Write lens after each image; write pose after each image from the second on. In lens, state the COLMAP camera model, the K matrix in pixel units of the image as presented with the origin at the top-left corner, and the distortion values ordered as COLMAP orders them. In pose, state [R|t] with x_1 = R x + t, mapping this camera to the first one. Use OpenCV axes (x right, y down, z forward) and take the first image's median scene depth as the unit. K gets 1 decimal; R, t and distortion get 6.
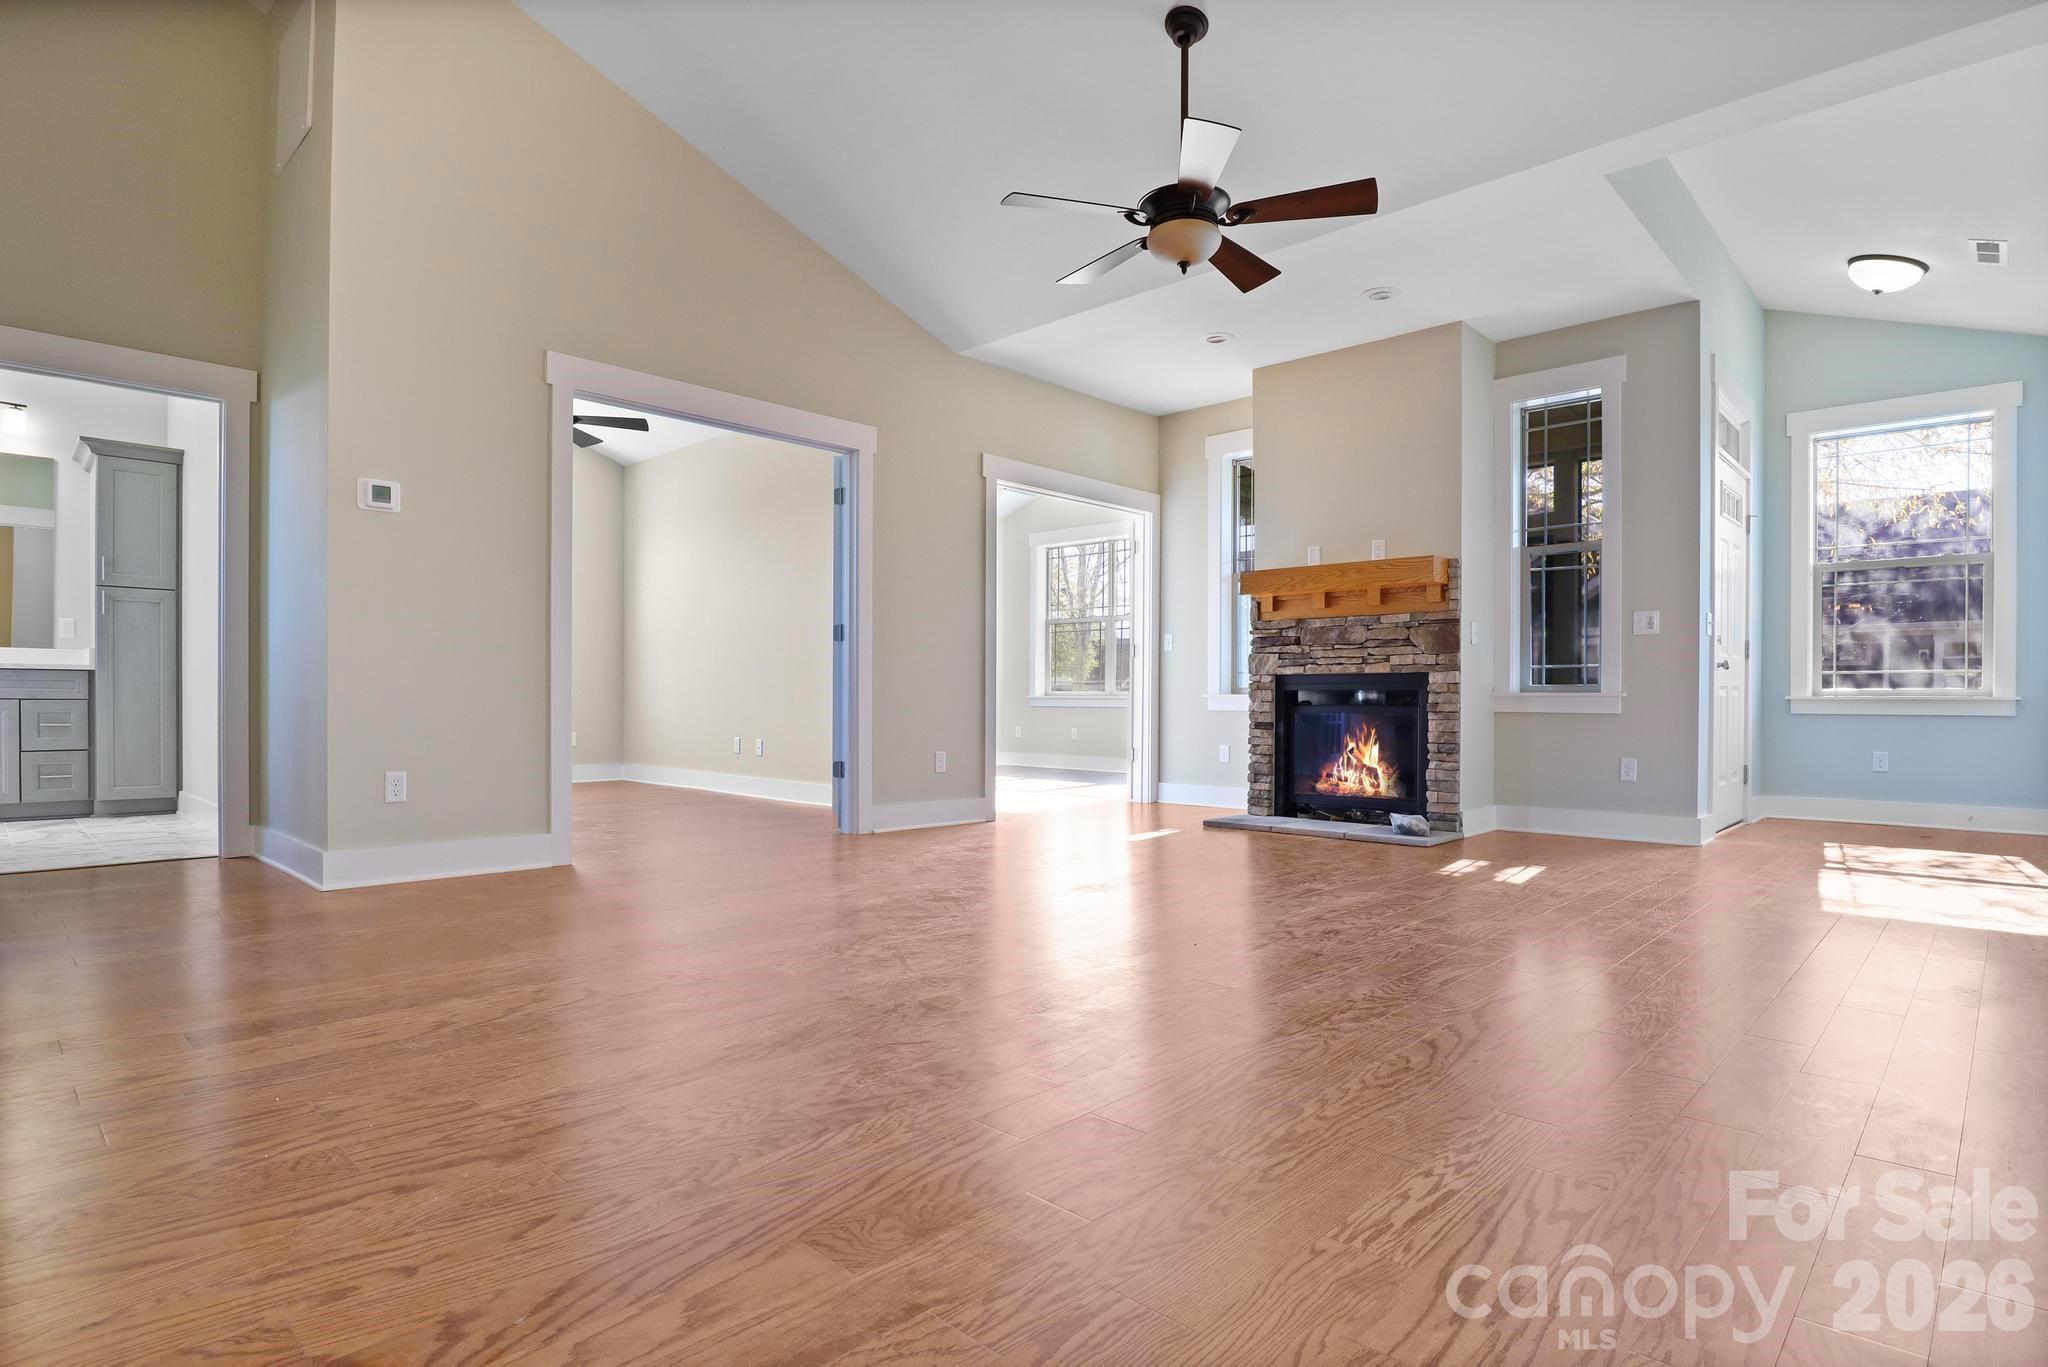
lens RADIAL K [[1027.1, 0, 1028.3], [0, 1027.1, 678.6], [0, 0, 1]] dist [-0.020357, 0.002777]
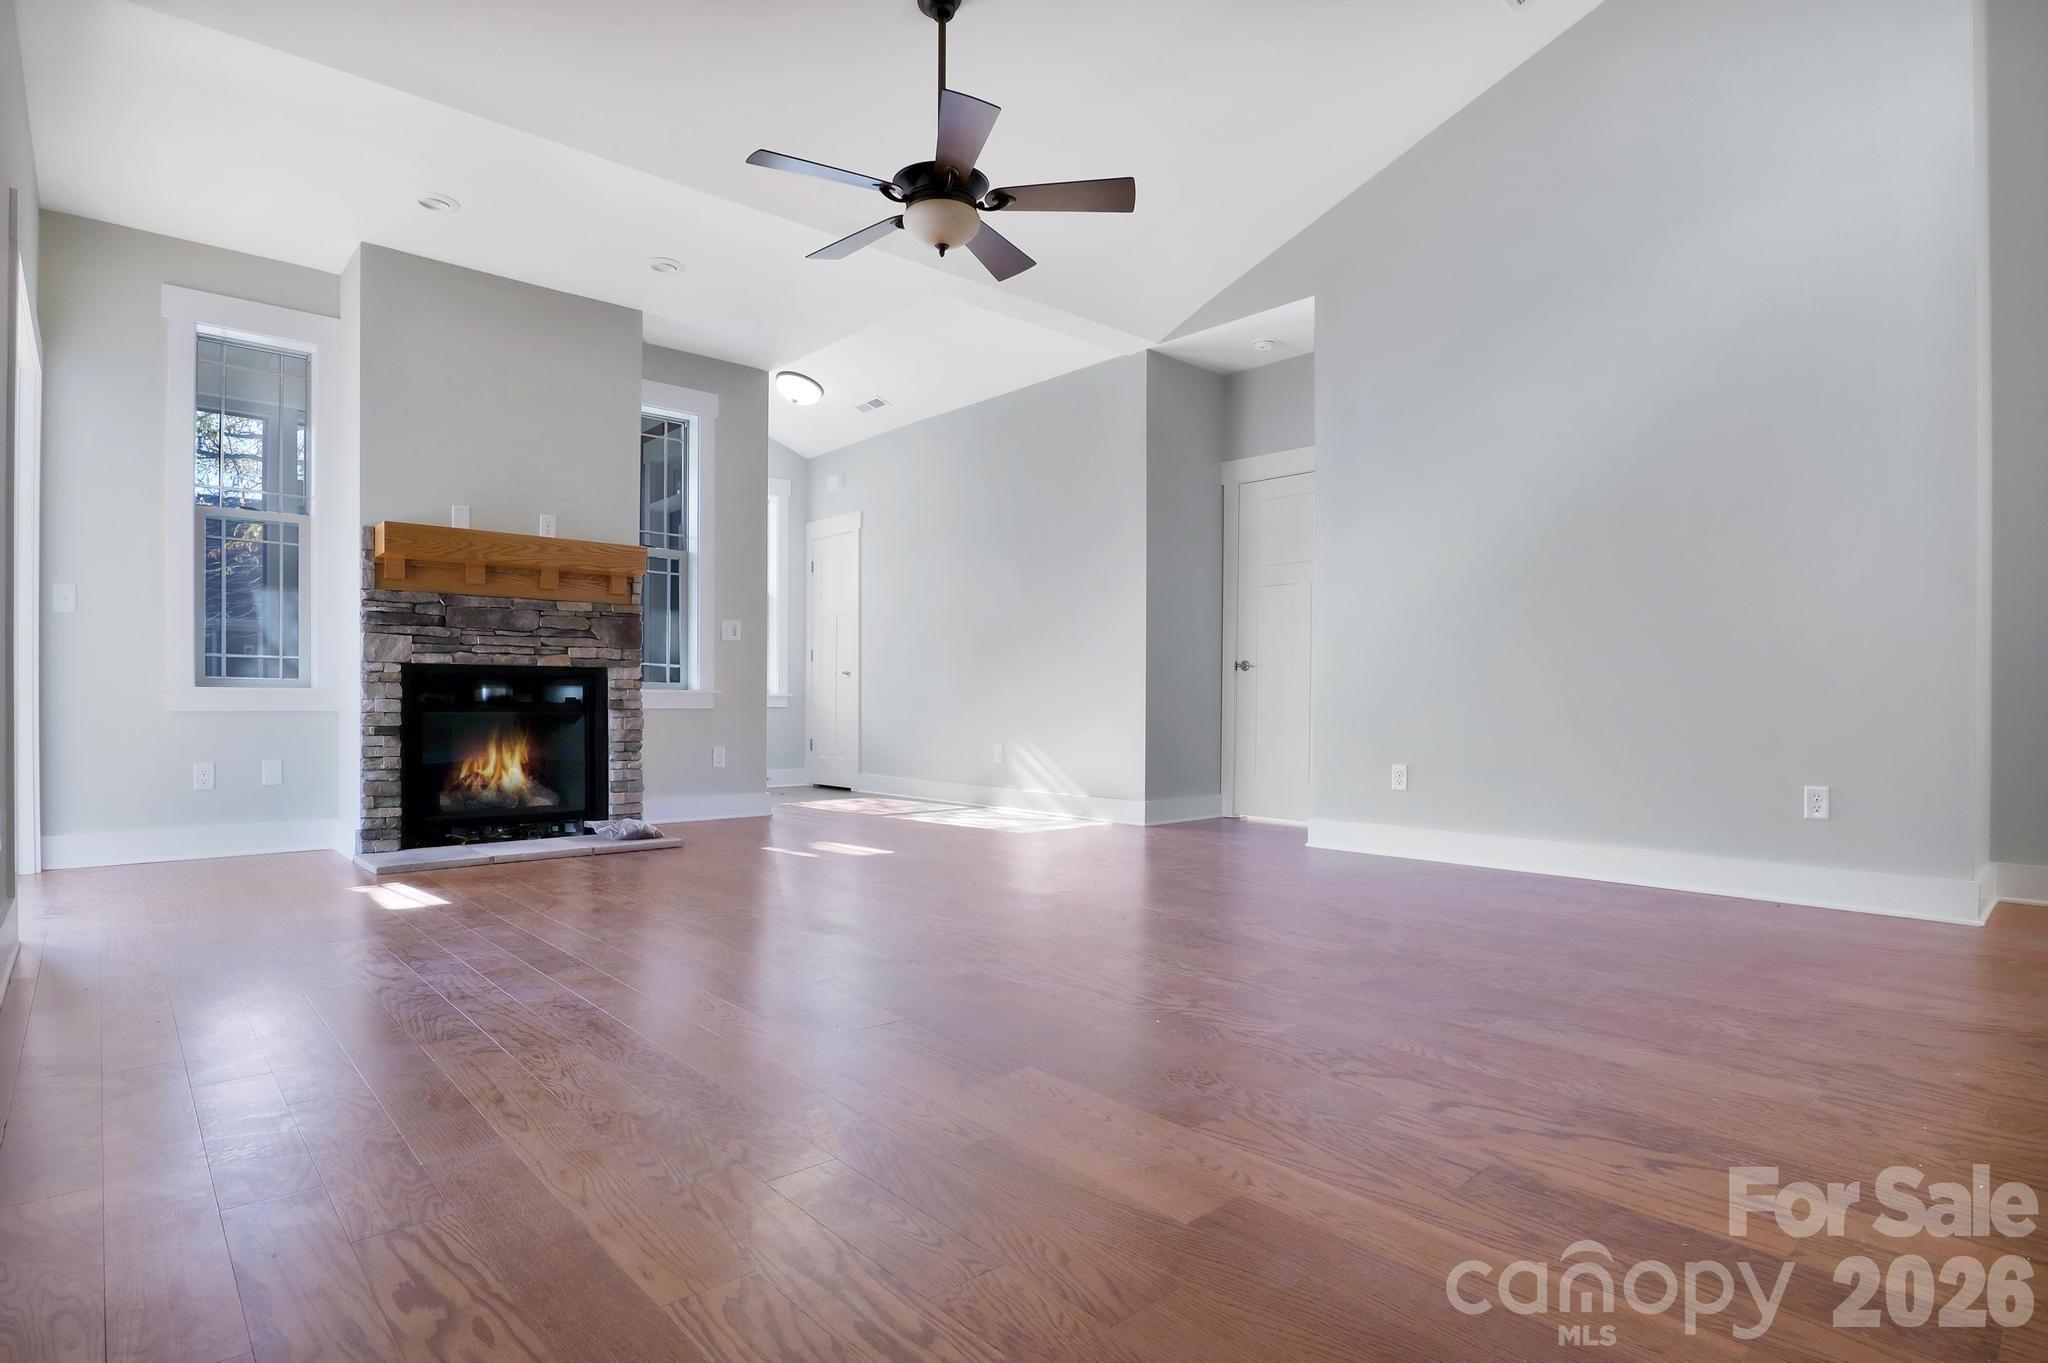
lens RADIAL K [[1027.1, 0, 1002.5], [0, 1027.1, 703.6], [0, 0, 1]] dist [-0.020357, 0.002777]
pose [[0.097487, -0.008296, 0.995202, -0.471436], [-0.024379, 0.999645, 0.010721, 0.007416], [-0.994938, -0.025307, 0.097250, 0.497714]]
